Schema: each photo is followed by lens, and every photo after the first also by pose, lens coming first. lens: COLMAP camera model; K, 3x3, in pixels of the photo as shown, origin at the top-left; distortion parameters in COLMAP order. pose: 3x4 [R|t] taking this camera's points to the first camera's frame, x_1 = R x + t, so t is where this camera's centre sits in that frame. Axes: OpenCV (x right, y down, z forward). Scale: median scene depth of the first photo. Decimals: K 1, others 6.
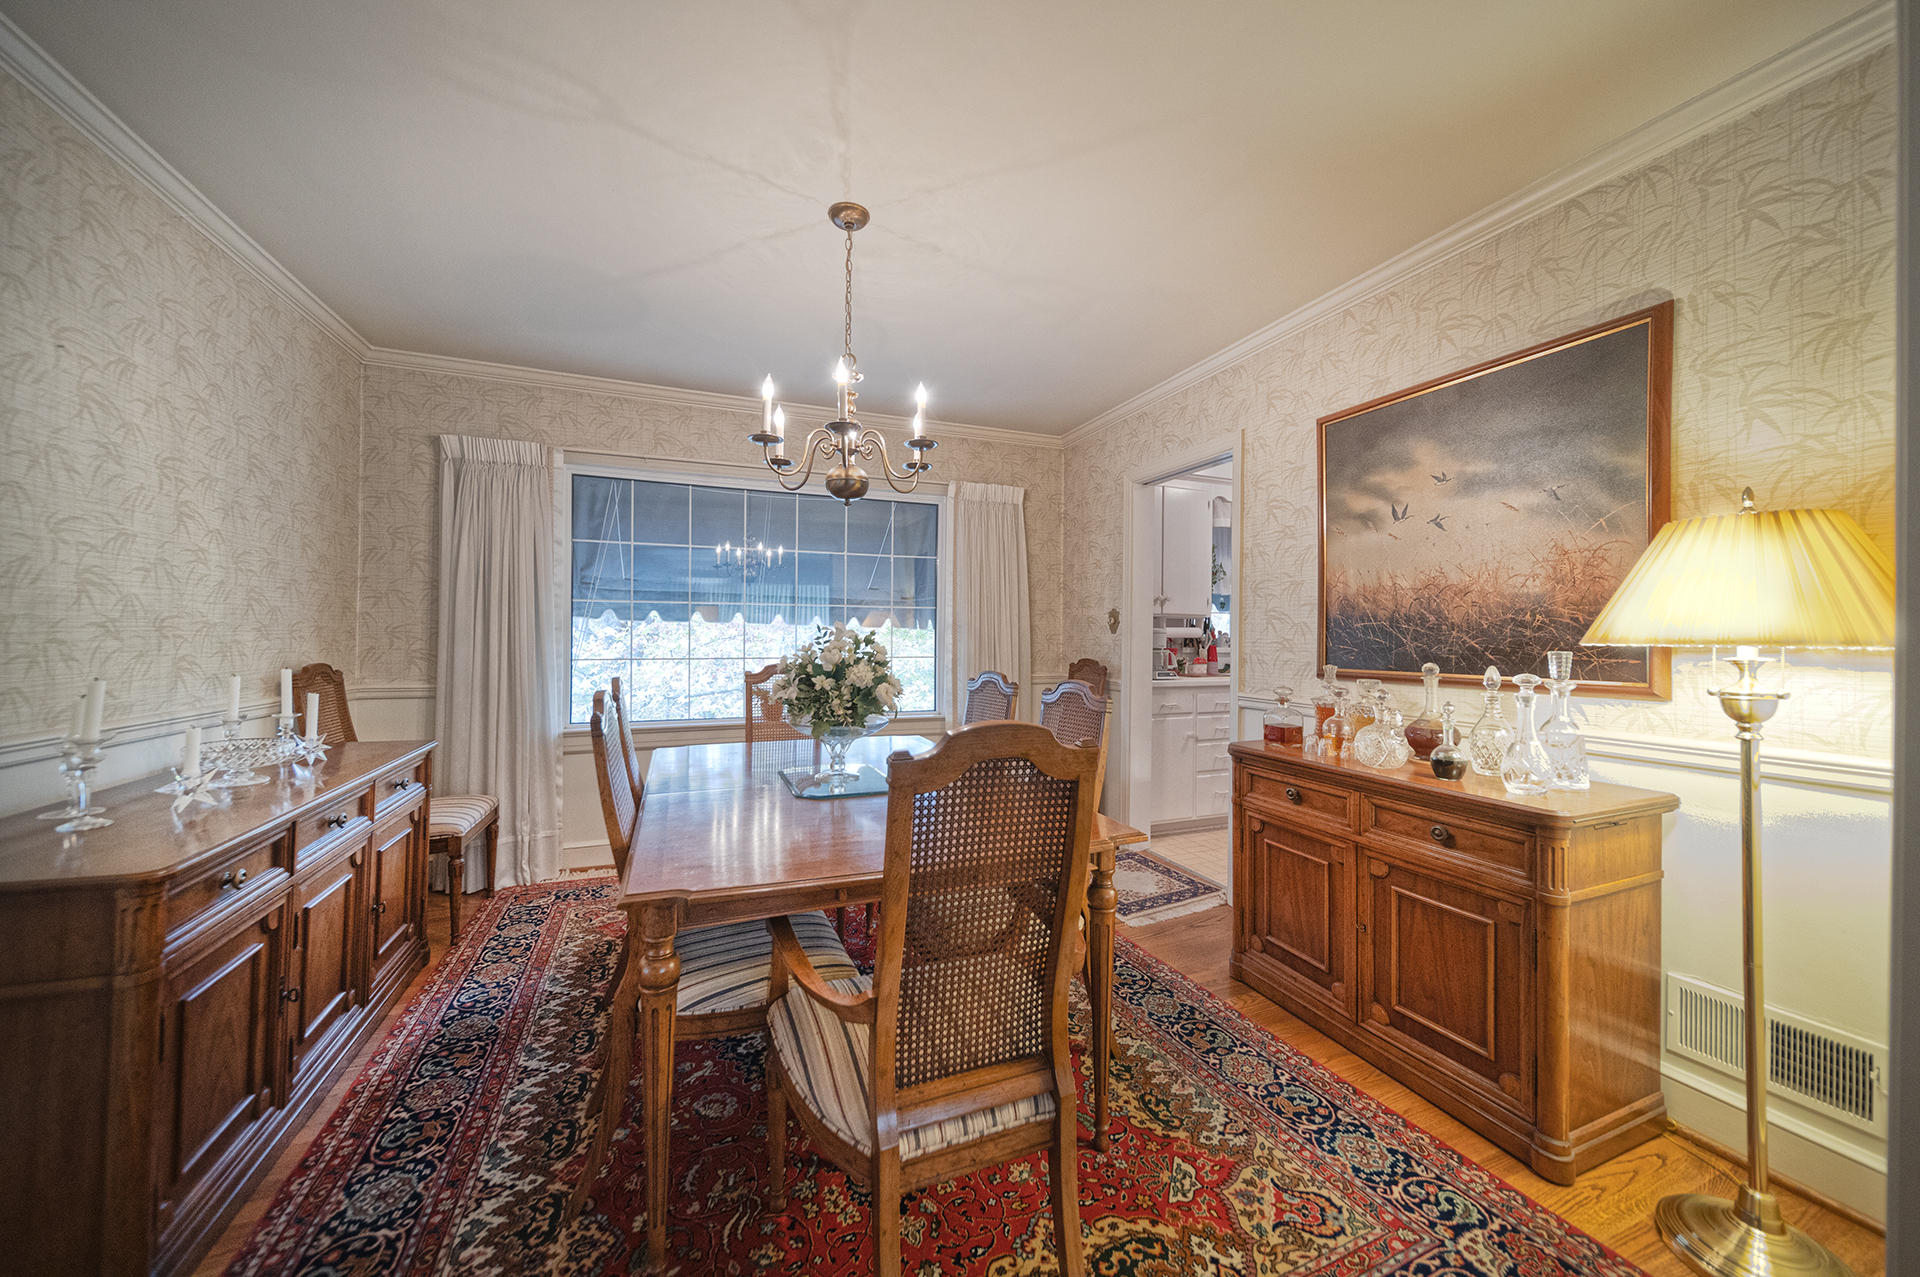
lens RADIAL K [[676.1, 0, 955.7], [0, 676.1, 633.4], [0, 0, 1]] dist [0.000264, -0.001537]
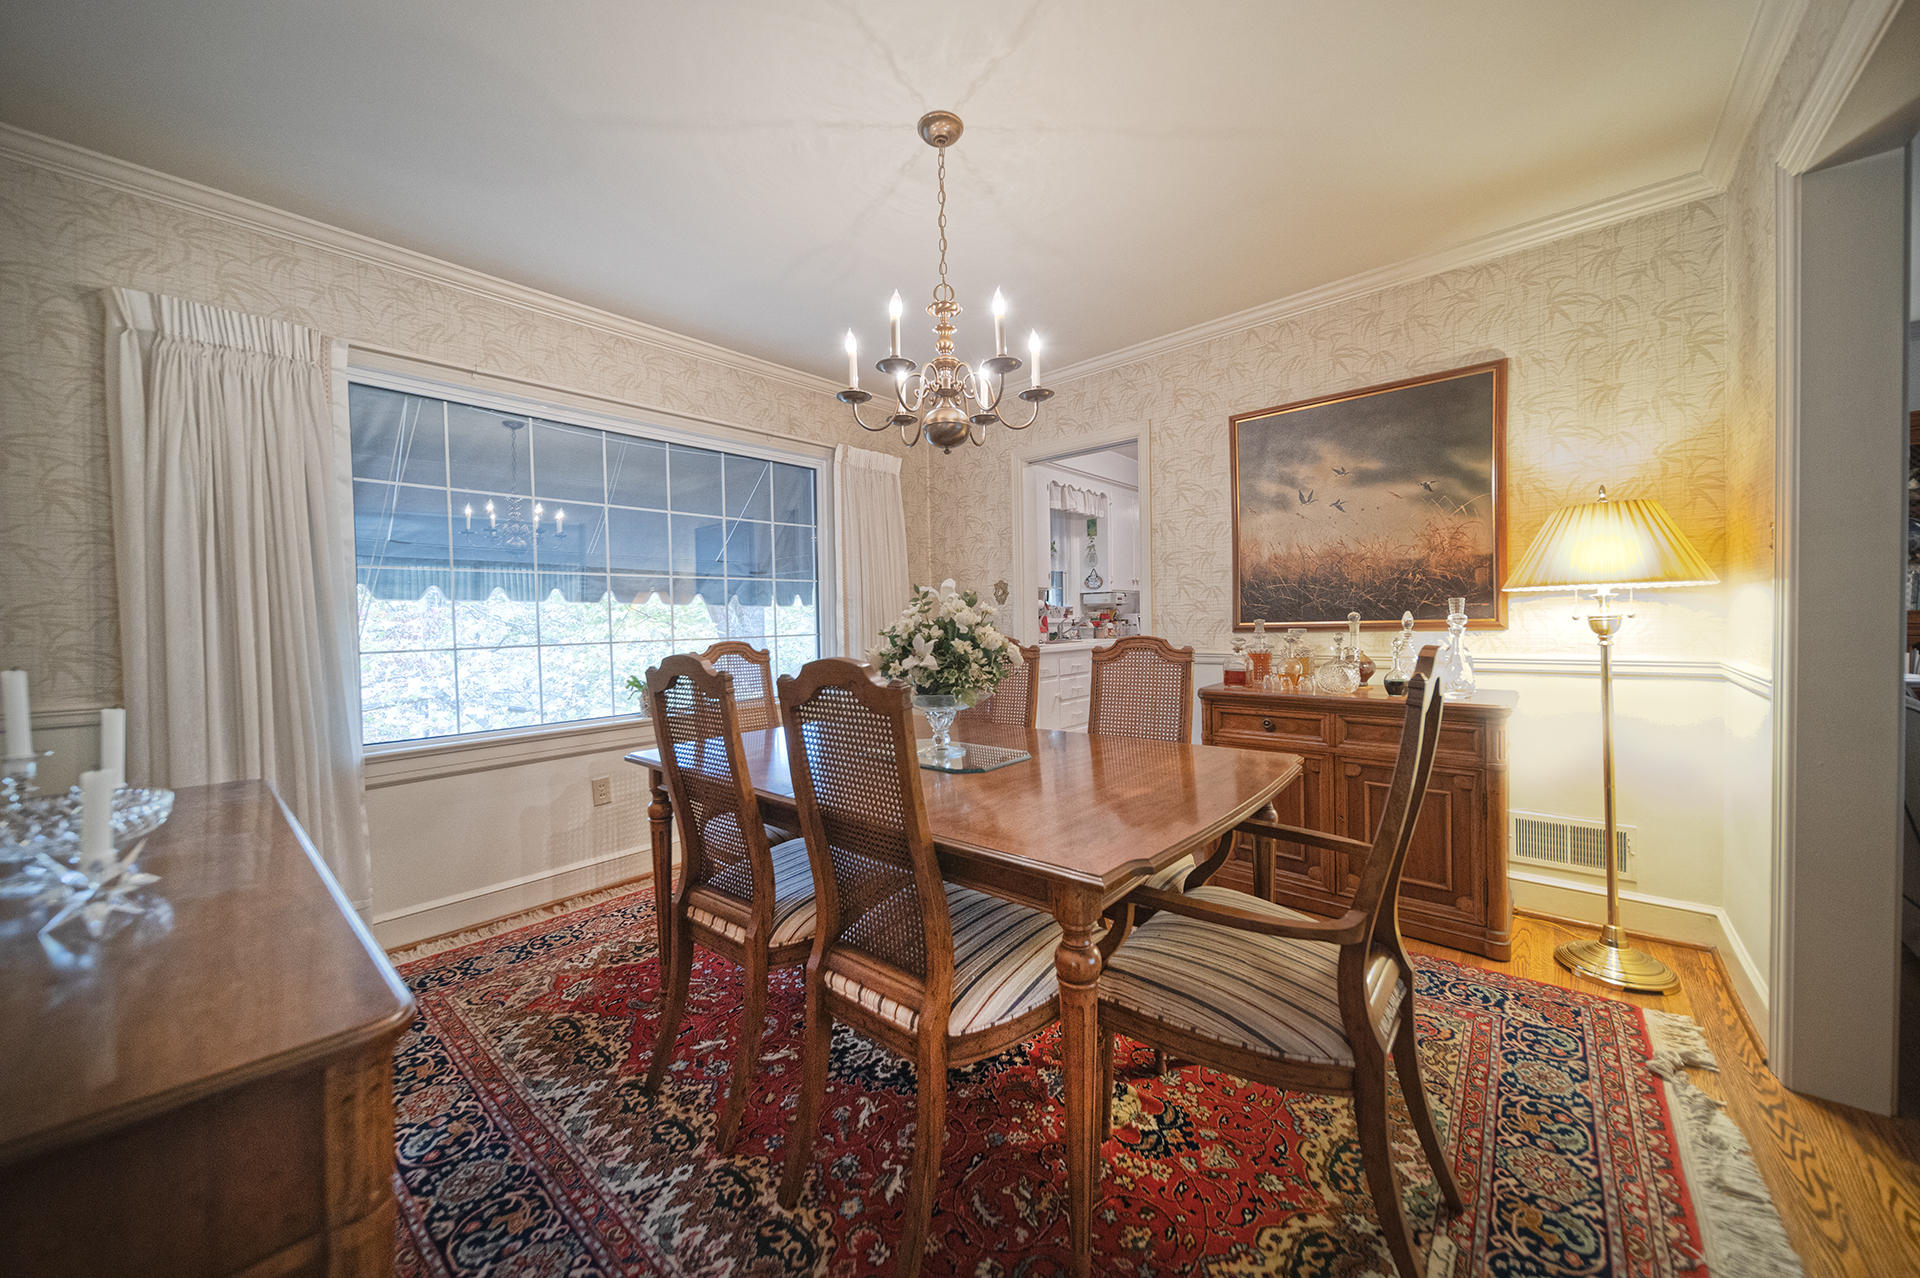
lens RADIAL K [[676.1, 0, 962.9], [0, 676.1, 634.2], [0, 0, 1]] dist [0.000264, -0.001537]
pose [[0.889241, -0.037083, 0.455933, -0.558526], [0.027351, 0.999236, 0.027926, 0.028828], [-0.456620, -0.012362, 0.889576, 0.176645]]
